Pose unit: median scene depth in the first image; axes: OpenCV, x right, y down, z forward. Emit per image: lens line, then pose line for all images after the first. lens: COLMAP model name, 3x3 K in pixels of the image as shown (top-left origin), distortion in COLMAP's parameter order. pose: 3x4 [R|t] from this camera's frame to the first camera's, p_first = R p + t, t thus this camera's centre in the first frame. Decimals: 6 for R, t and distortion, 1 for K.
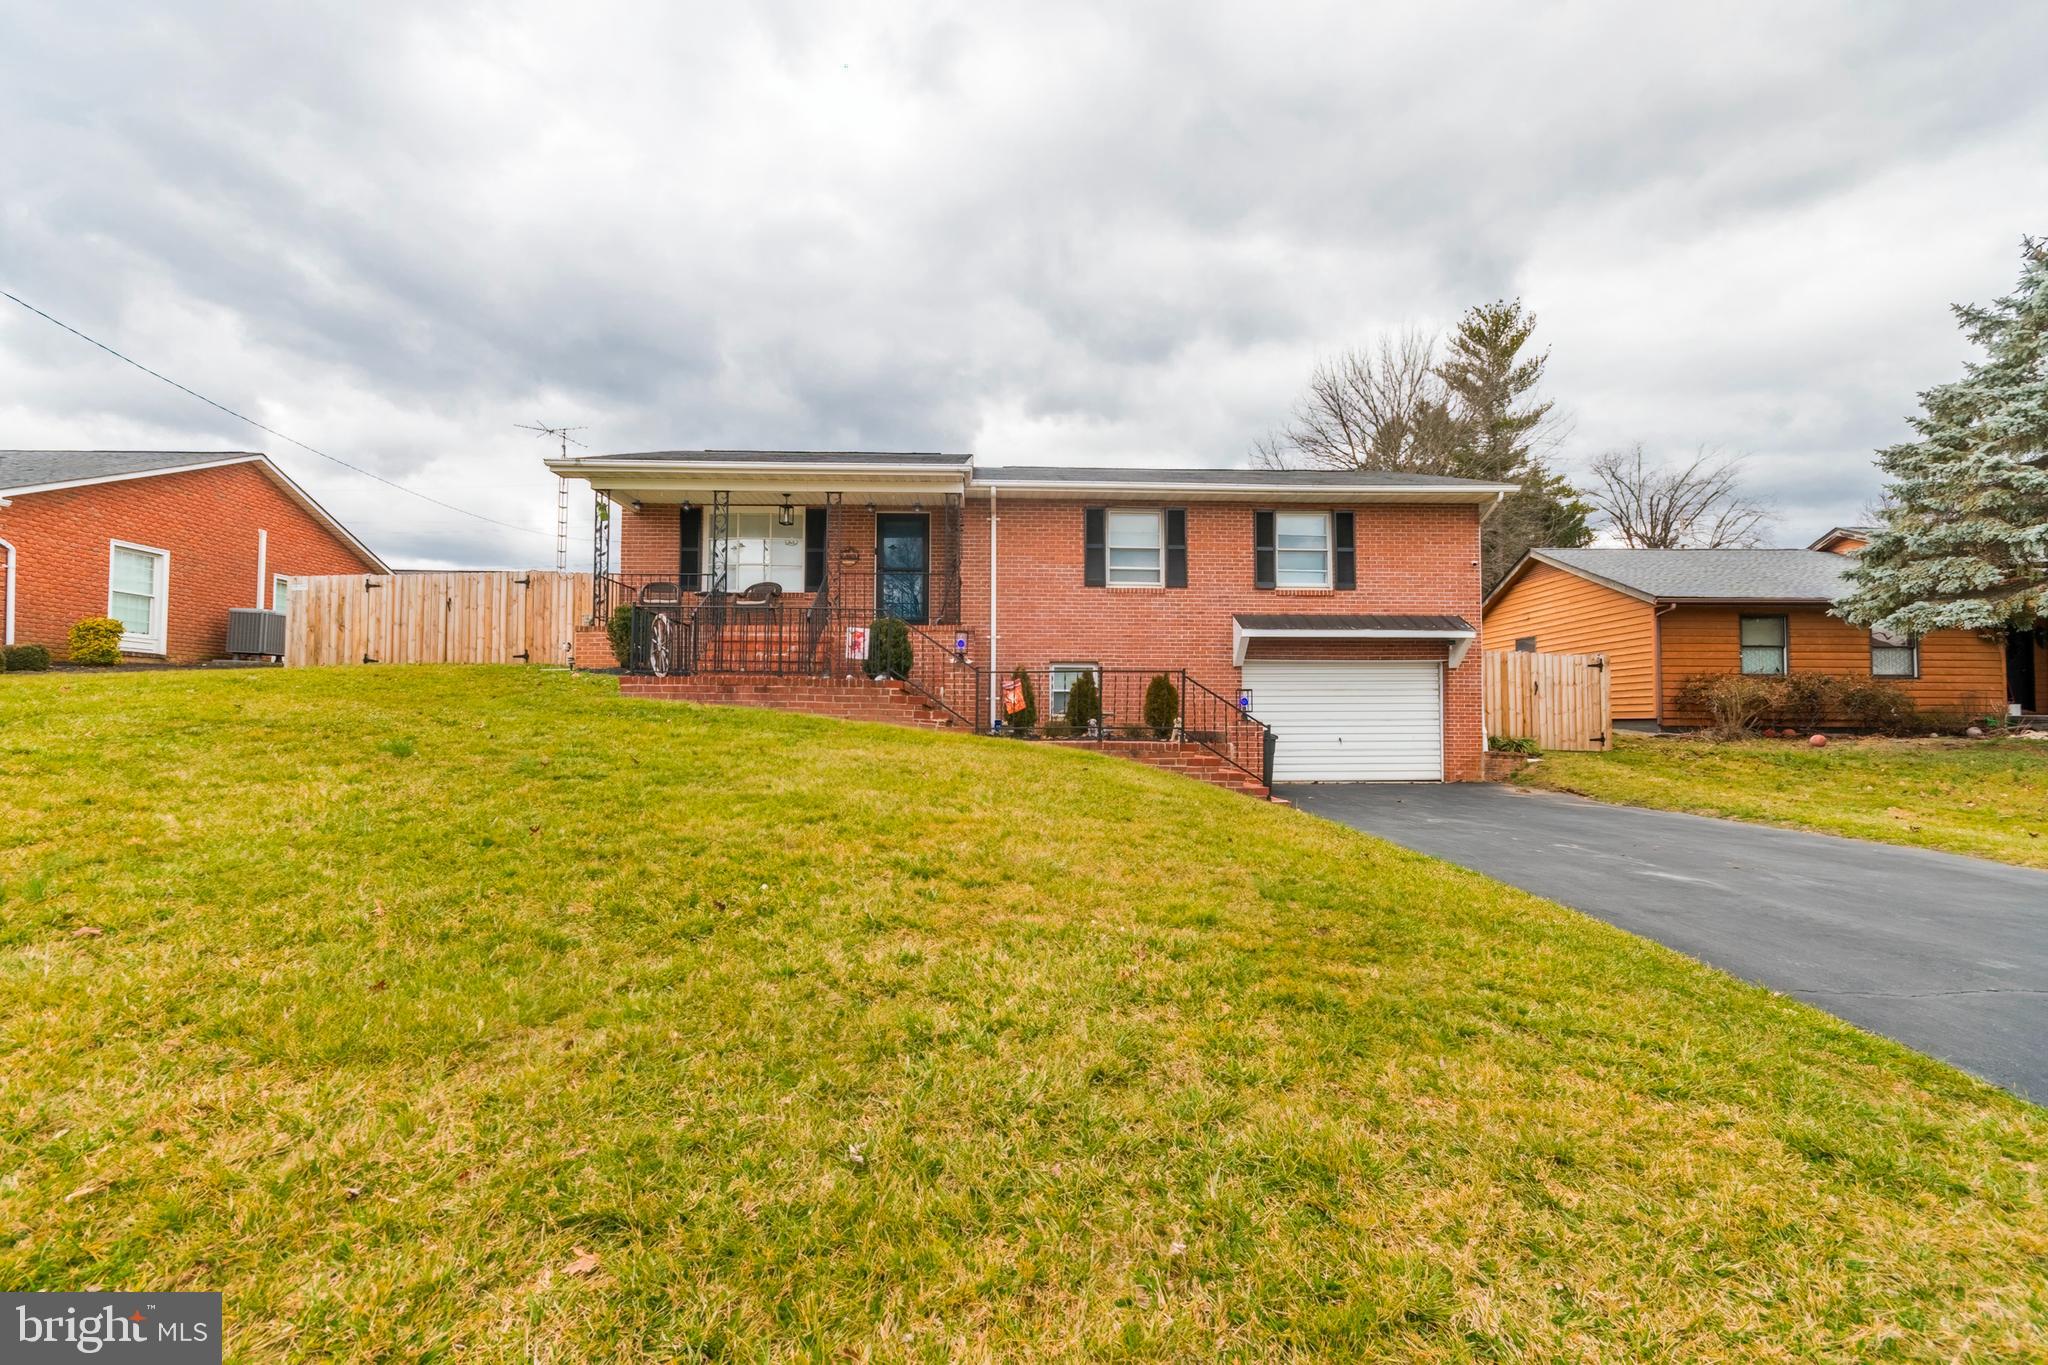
lens RADIAL K [[909.3, 0, 1022.1], [0, 909.3, 679.7], [0, 0, 1]] dist [0.004610, -0.000990]
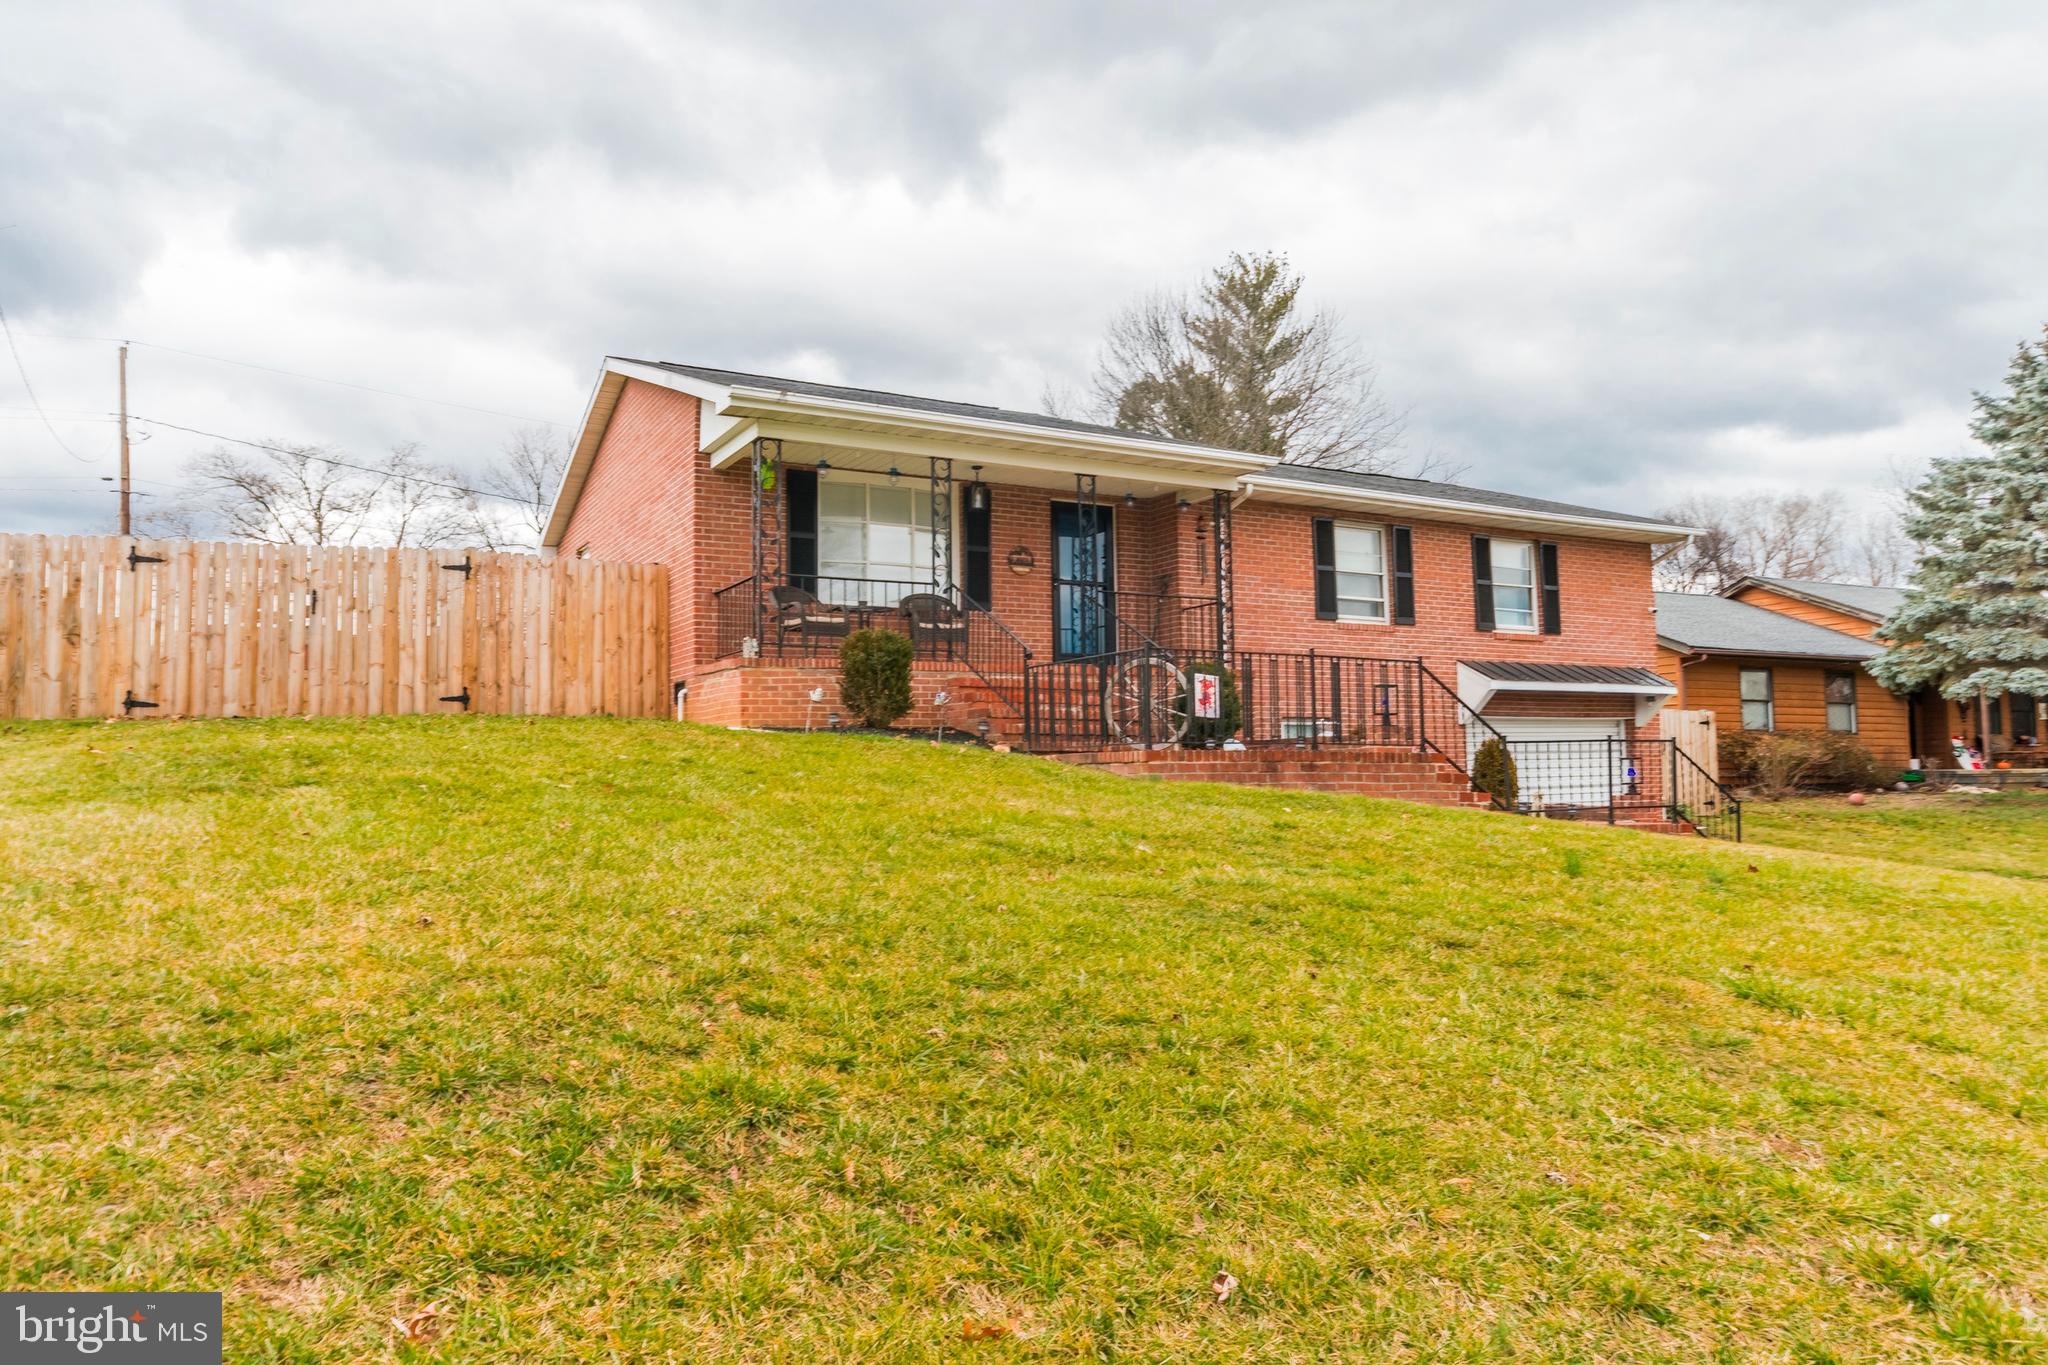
lens RADIAL K [[1387.9, 0, 1030.6], [0, 1387.9, 663.7], [0, 0, 1]] dist [0.005373, -0.002507]
pose [[0.885315, 0.023620, 0.464391, -0.673538], [-0.007317, 0.999293, -0.036878, -0.019748], [-0.464934, 0.029251, 0.884862, 0.074672]]
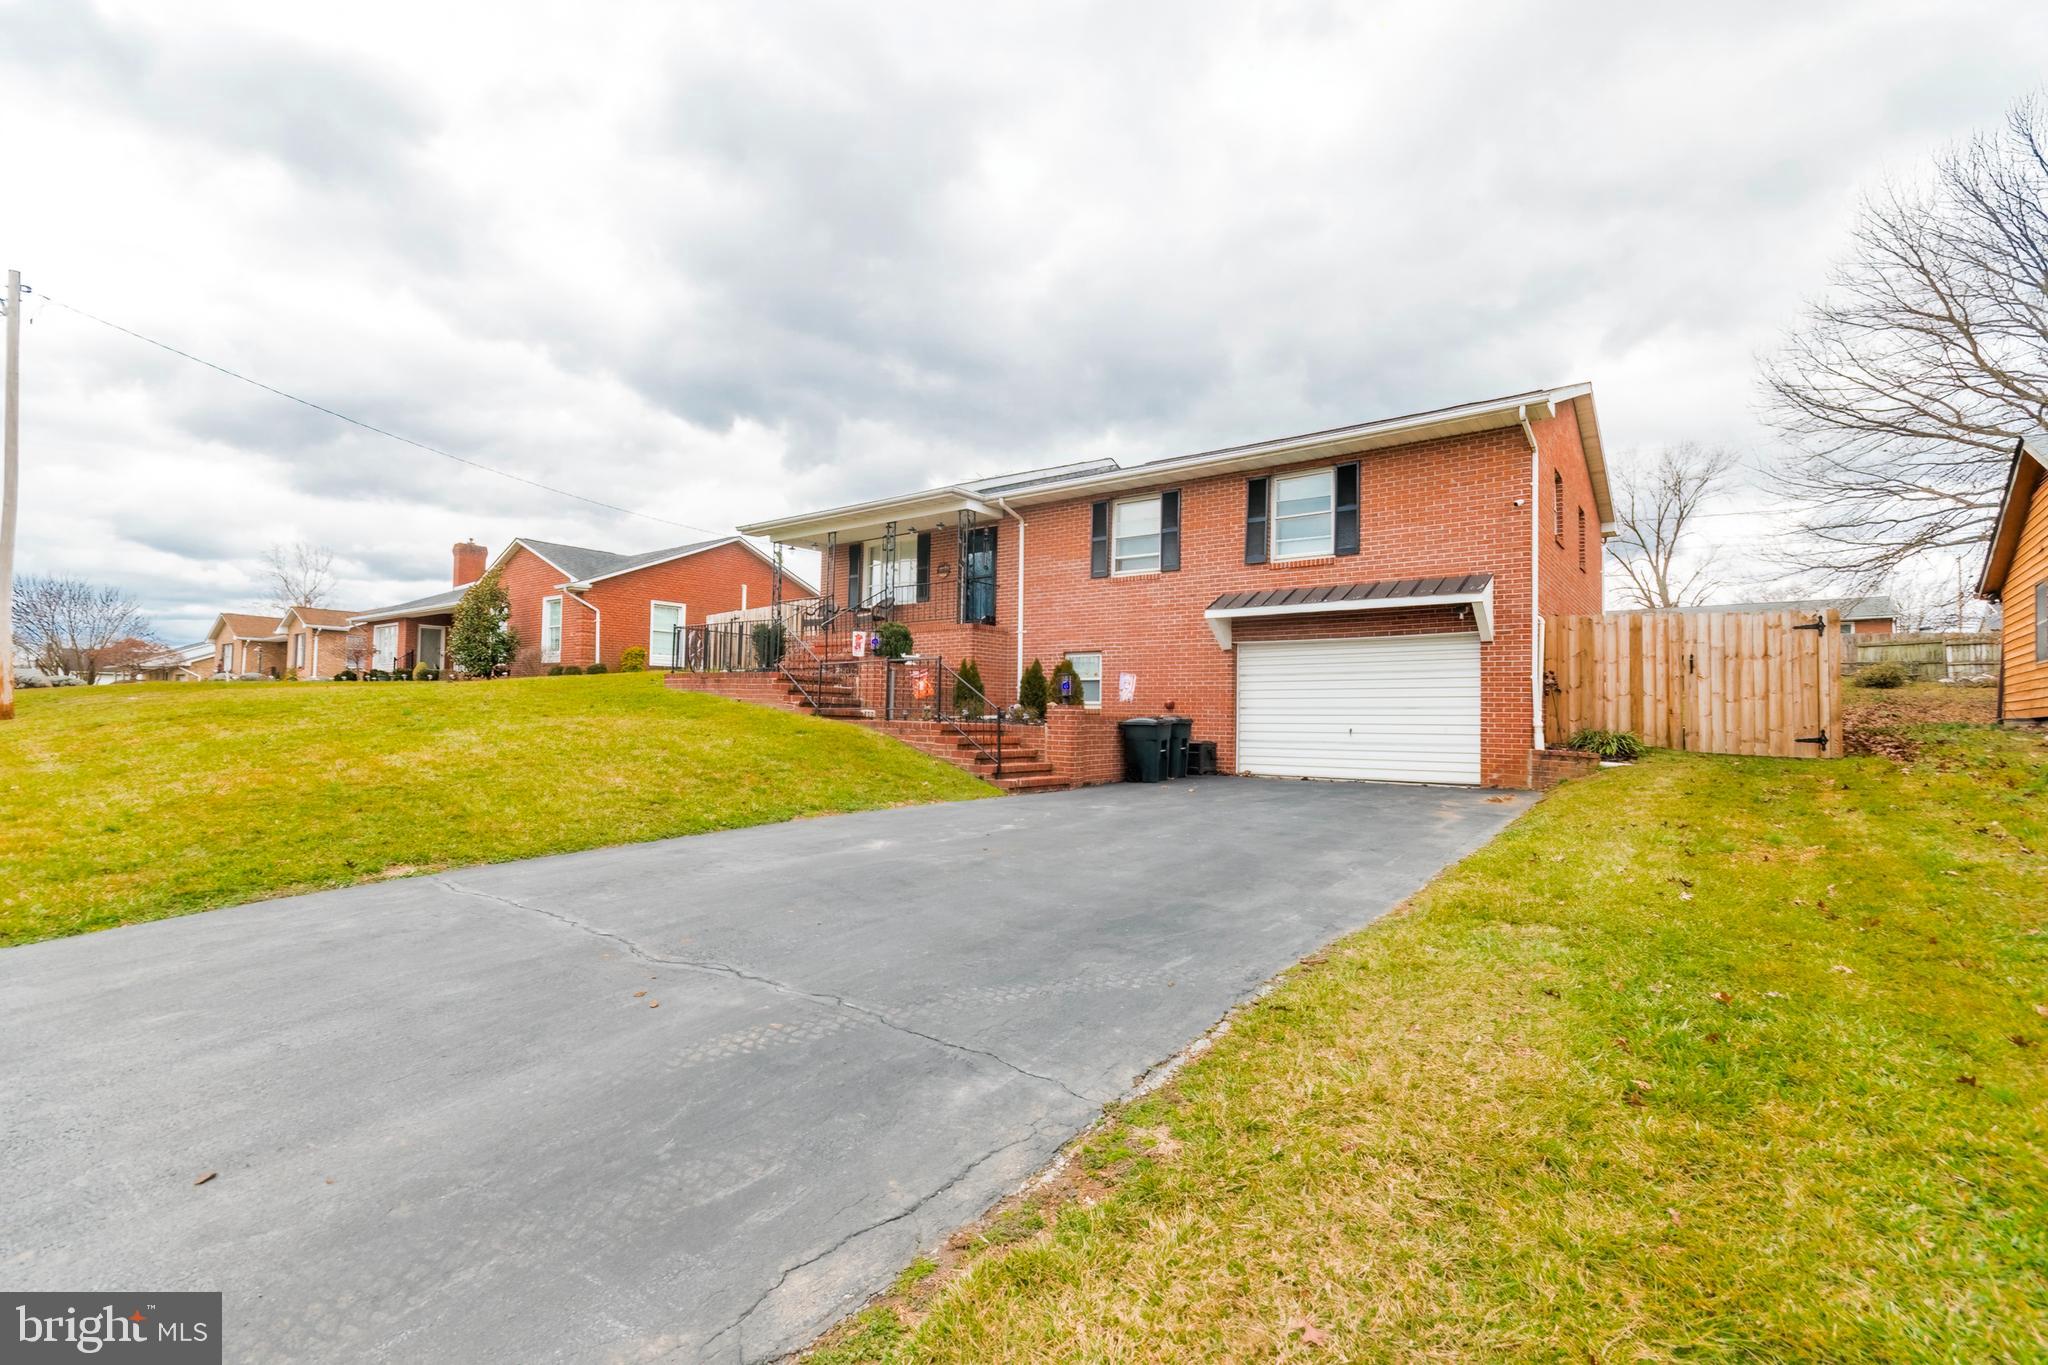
lens RADIAL K [[909.3, 0, 1014.3], [0, 909.3, 692.8], [0, 0, 1]] dist [0.004610, -0.000990]
pose [[0.765744, -0.008062, -0.643095, 0.655840], [0.018200, 0.999793, 0.009138, 0.016418], [0.642888, -0.018702, 0.765732, 0.141830]]
